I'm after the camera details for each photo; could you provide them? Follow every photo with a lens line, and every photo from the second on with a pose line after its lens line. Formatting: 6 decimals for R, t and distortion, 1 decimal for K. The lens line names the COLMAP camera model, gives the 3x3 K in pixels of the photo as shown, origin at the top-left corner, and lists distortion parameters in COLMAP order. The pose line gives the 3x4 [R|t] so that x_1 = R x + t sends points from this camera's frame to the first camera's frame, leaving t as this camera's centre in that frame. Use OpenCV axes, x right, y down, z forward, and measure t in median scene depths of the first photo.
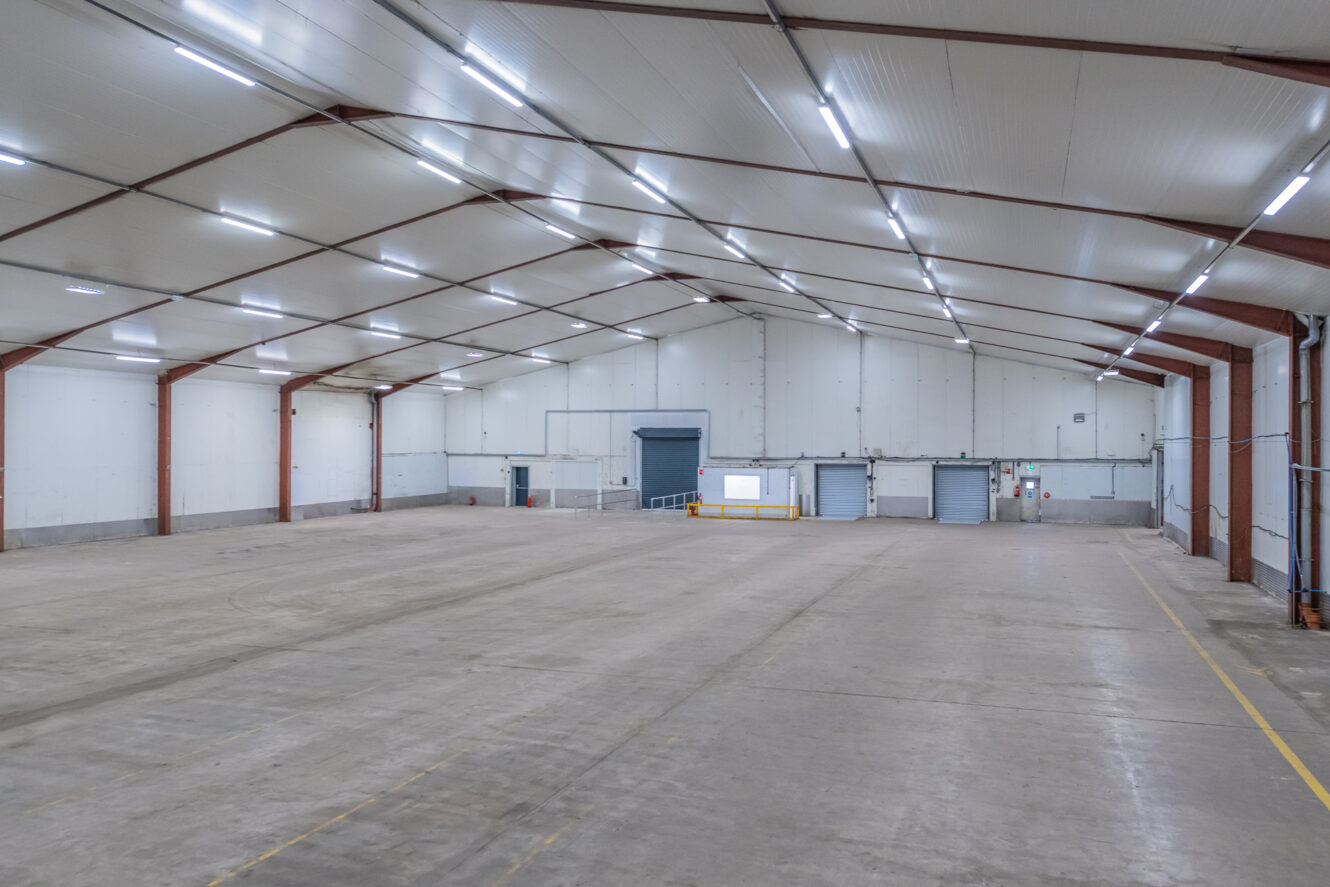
lens RADIAL K [[1047.2, 0, 661.5], [0, 1047.2, 443.9], [0, 0, 1]] dist [0.017891, -0.004005]
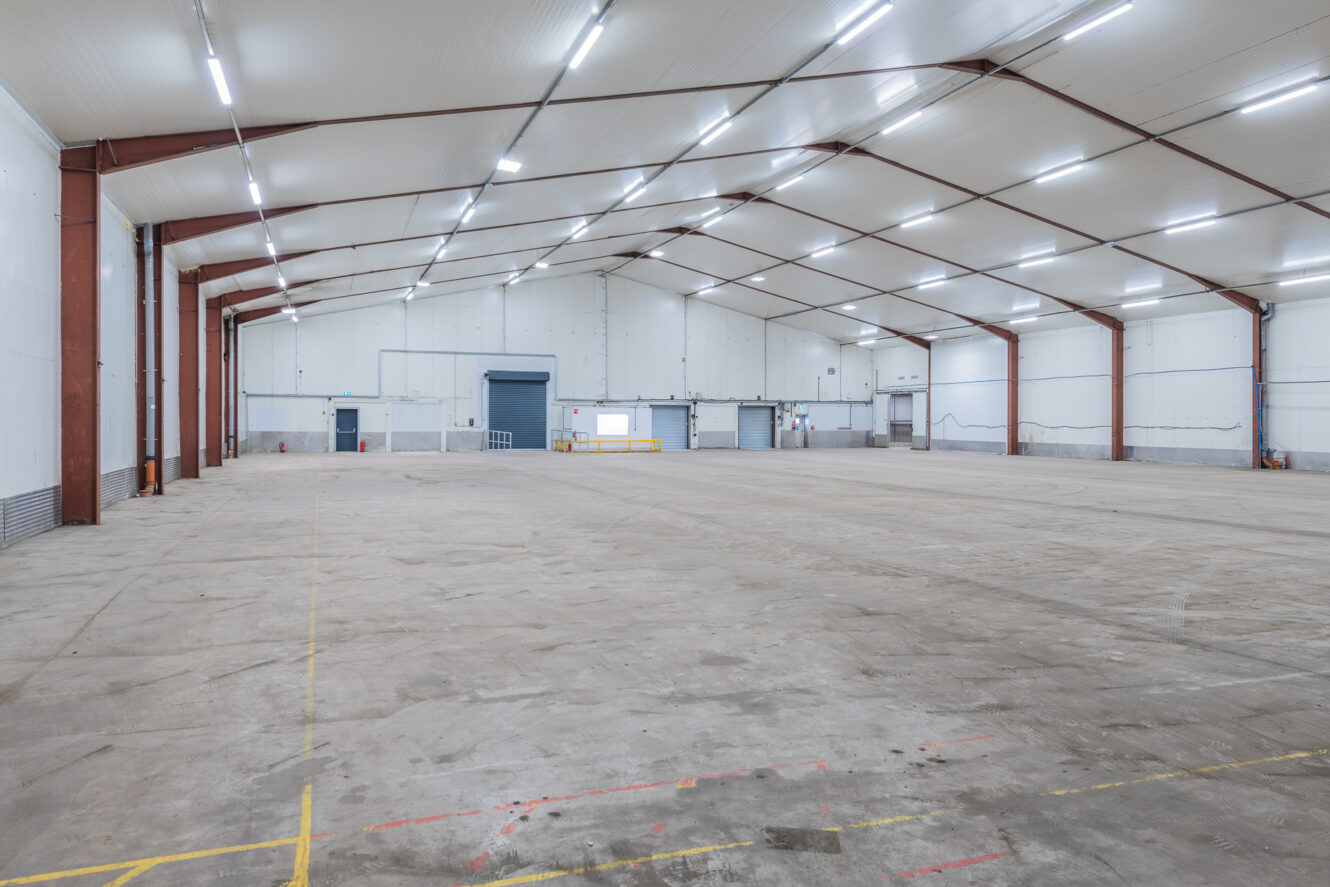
lens RADIAL K [[945.1, 0, 668.2], [0, 945.1, 434.8], [0, 0, 1]] dist [0.030661, -0.025485]
pose [[0.731490, -0.012616, 0.681736, -0.571949], [0.000760, 0.999843, 0.017687, 0.034347], [-0.681852, -0.012420, 0.731385, 0.220229]]
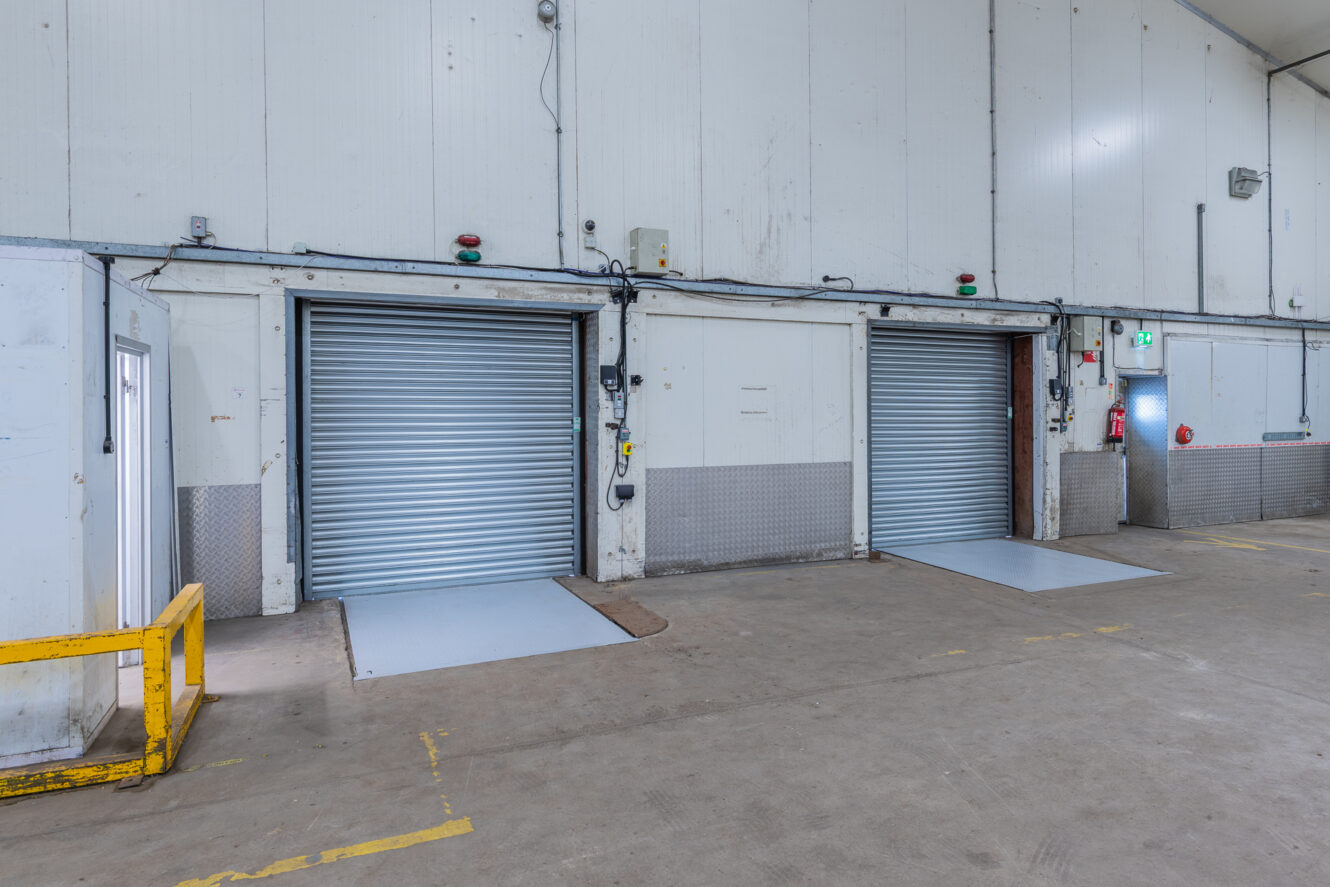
lens RADIAL K [[945.1, 0, 749.6], [0, 945.1, 416.0], [0, 0, 1]] dist [0.030661, -0.025485]
pose [[0.644970, -0.010085, 0.764141, 0.081721], [0.008320, 0.999946, 0.006175, 0.038687], [-0.764162, 0.002375, 0.645020, 0.872549]]
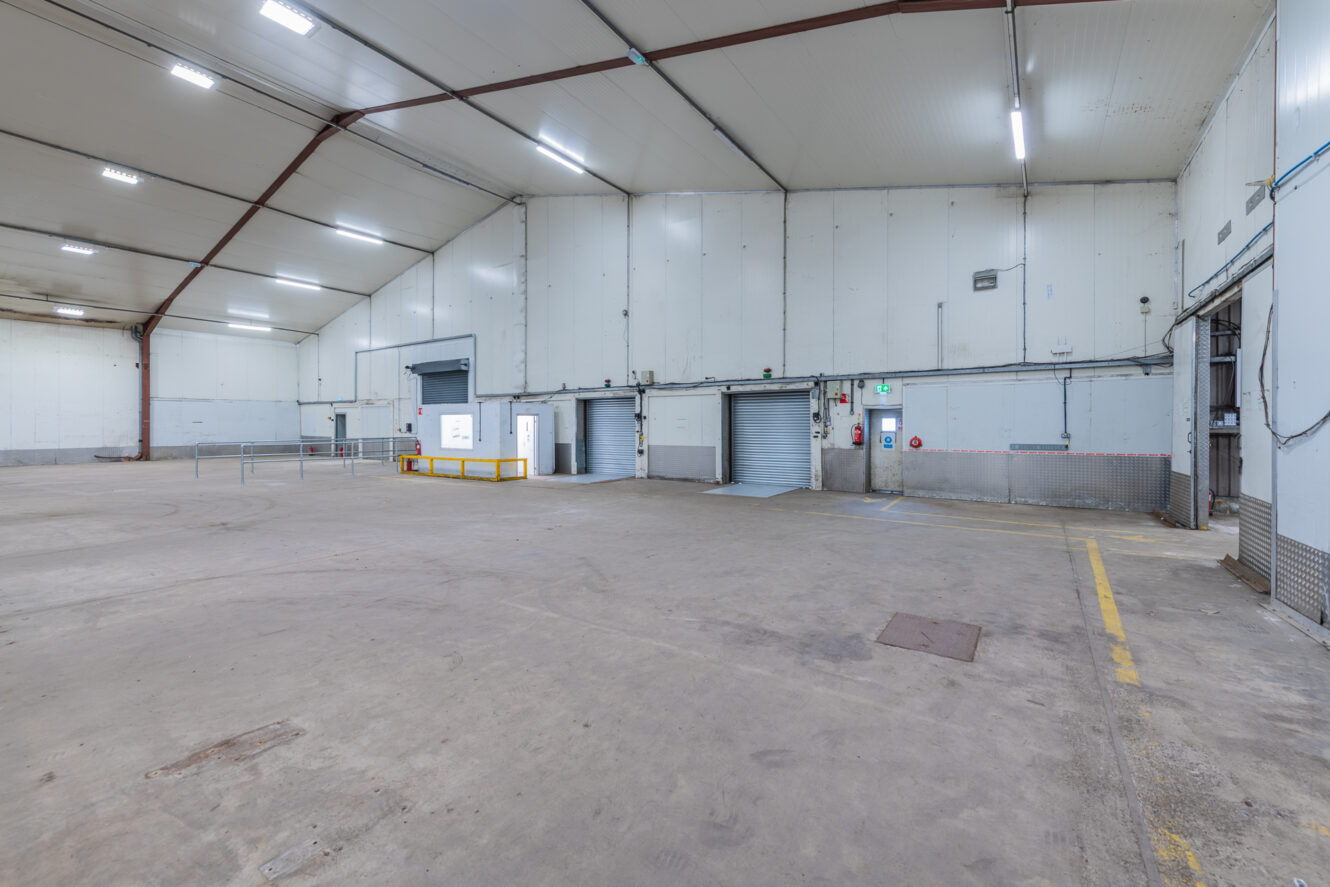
lens RADIAL K [[544.8, 0, 670.2], [0, 544.8, 430.8], [0, 0, 1]] dist [0.008960, -0.000710]
pose [[0.974451, 0.000055, -0.224598, 0.294940], [0.000810, 0.999993, 0.003760, 0.039809], [0.224597, -0.003846, 0.974444, 0.681419]]
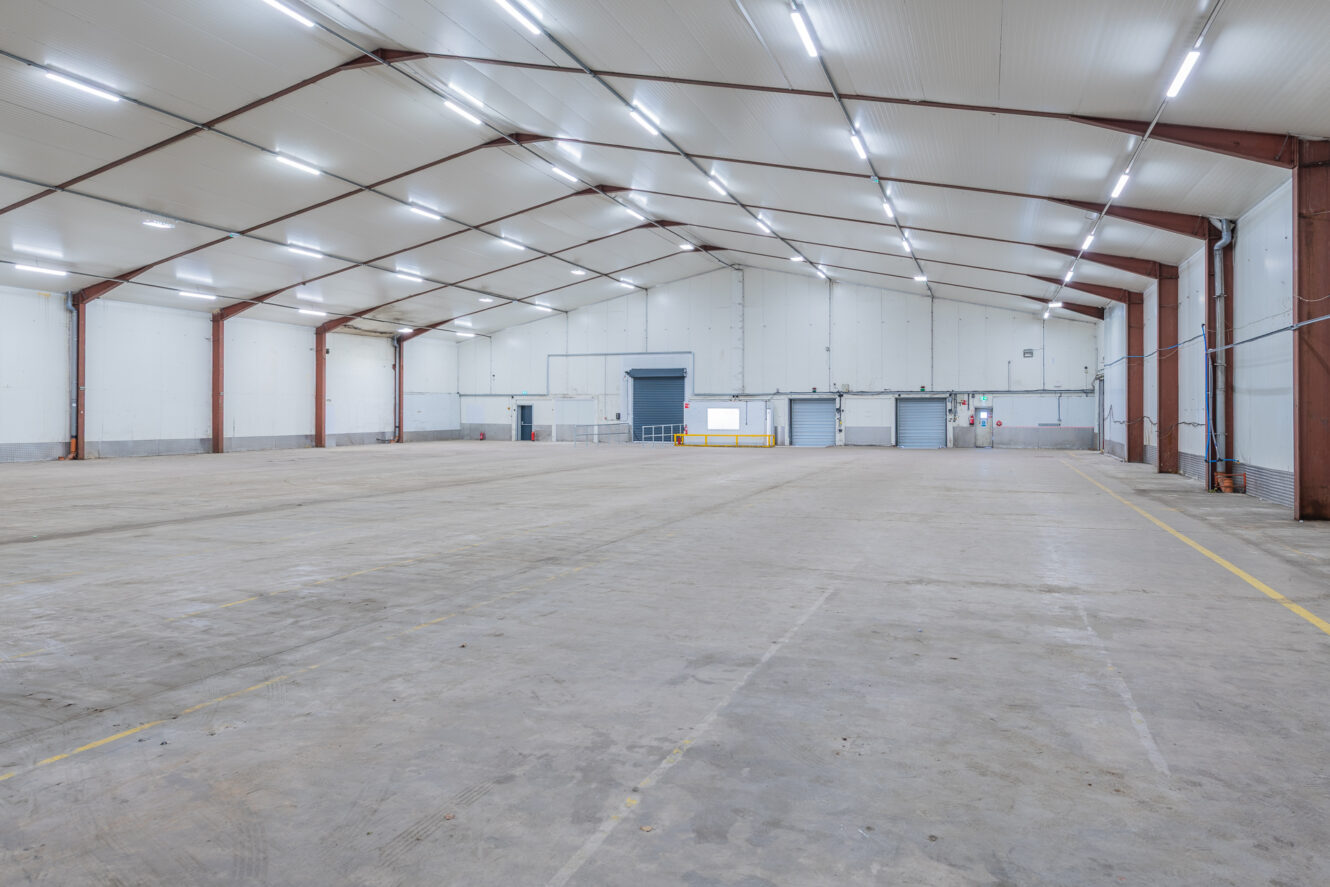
lens RADIAL K [[962.1, 0, 617.6], [0, 962.1, 411.0], [0, 0, 1]] dist [0.026210, -0.019561]
pose [[0.999527, -0.000812, -0.030756, -0.004325], [0.000557, 0.999965, -0.008312, 0.041689], [0.030762, 0.008291, 0.999492, -0.031582]]
